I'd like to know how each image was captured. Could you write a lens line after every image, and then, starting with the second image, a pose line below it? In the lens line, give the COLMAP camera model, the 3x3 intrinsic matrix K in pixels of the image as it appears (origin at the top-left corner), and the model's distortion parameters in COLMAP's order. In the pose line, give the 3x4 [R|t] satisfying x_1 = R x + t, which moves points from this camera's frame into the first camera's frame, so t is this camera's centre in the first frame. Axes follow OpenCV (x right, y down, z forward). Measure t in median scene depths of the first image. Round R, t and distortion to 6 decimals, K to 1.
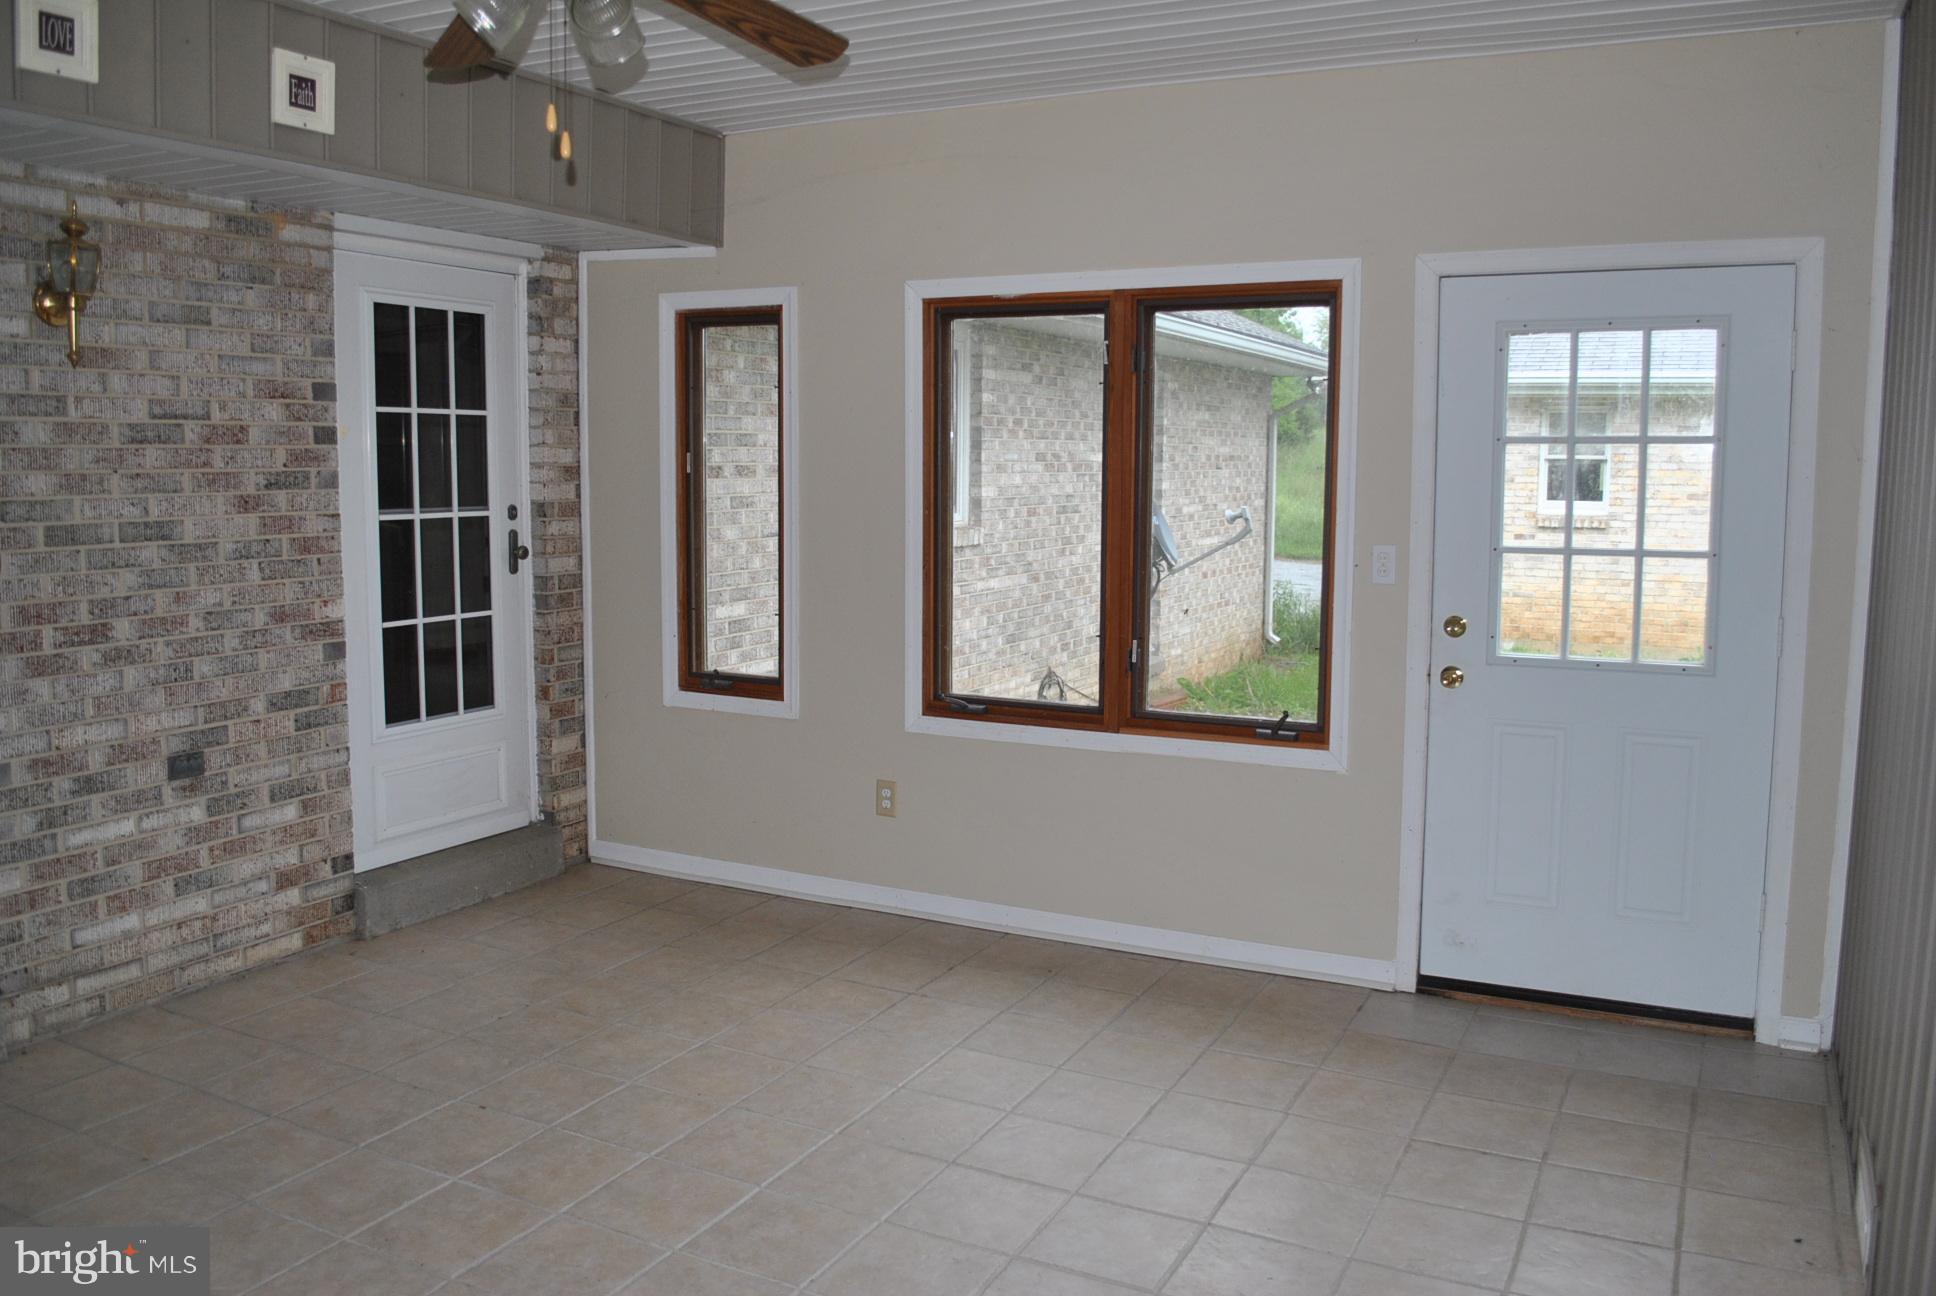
lens RADIAL K [[1514.0, 0, 978.2], [0, 1514.0, 634.2], [0, 0, 1]] dist [-0.087842, 0.010668]
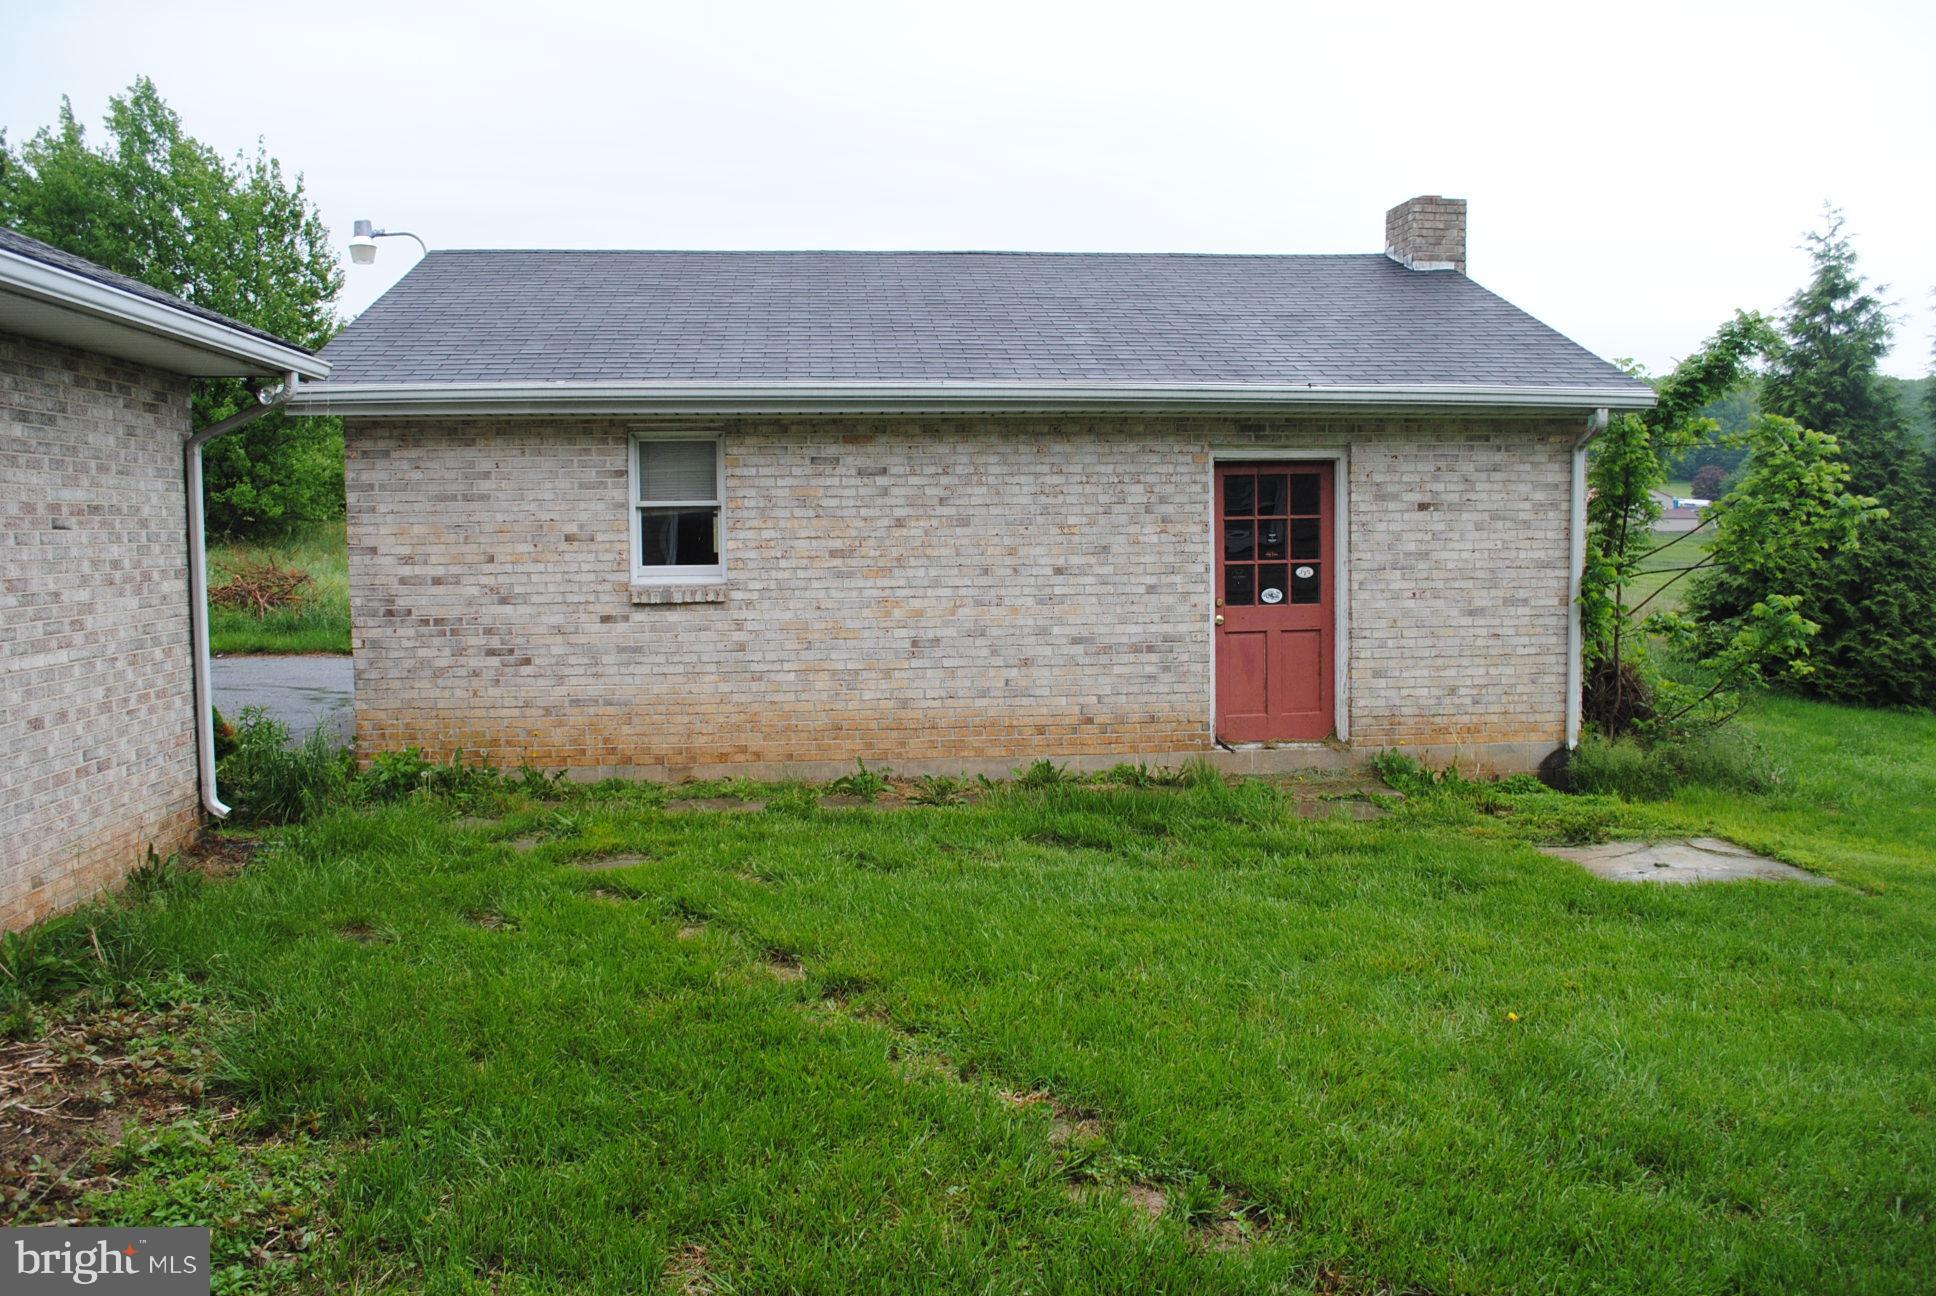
lens RADIAL K [[1514.0, 0, 978.2], [0, 1514.0, 634.2], [0, 0, 1]] dist [-0.087842, 0.010668]
pose [[0.843607, -0.050904, 0.534543, 0.133202], [0.076925, 0.996685, -0.026488, -0.026581], [-0.531423, 0.063465, 0.844726, 0.318738]]
